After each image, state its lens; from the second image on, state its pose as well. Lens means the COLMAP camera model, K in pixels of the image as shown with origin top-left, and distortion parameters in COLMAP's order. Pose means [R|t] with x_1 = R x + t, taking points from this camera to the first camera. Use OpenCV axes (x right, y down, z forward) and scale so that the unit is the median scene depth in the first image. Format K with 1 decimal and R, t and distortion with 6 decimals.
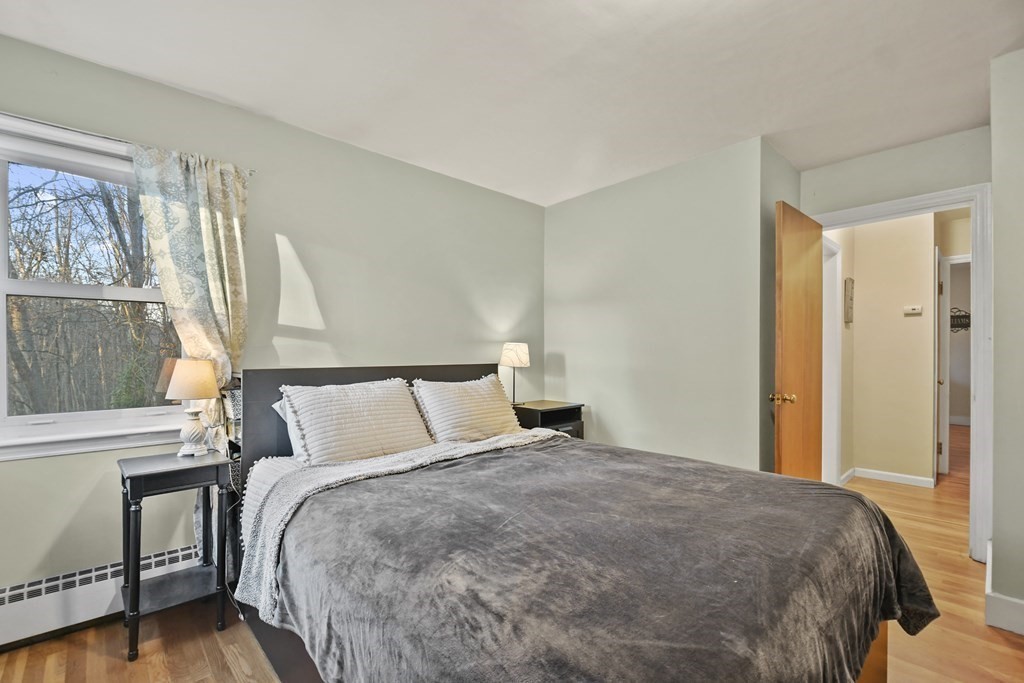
lens RADIAL K [[448.7, 0, 500.5], [0, 448.7, 350.6], [0, 0, 1]] dist [0.039013, -0.028839]
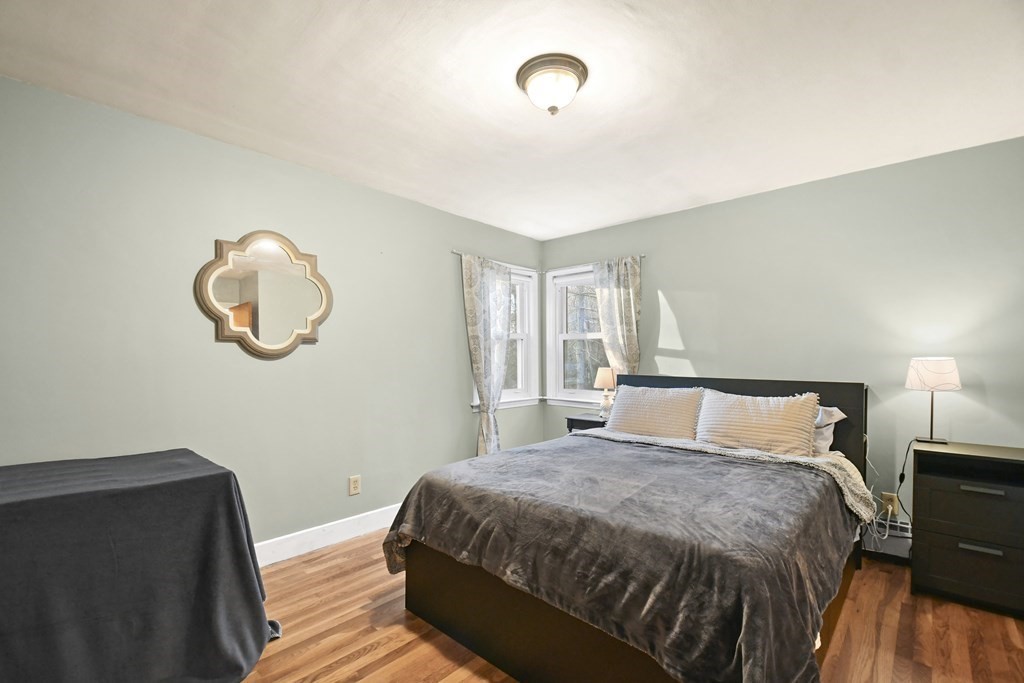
lens RADIAL K [[448.7, 0, 500.5], [0, 448.7, 350.6], [0, 0, 1]] dist [0.039013, -0.028839]
pose [[0.075685, -0.014395, -0.997028, 1.130807], [-0.007980, 0.999855, -0.015041, -0.021824], [0.997100, 0.009095, 0.075559, 0.385221]]
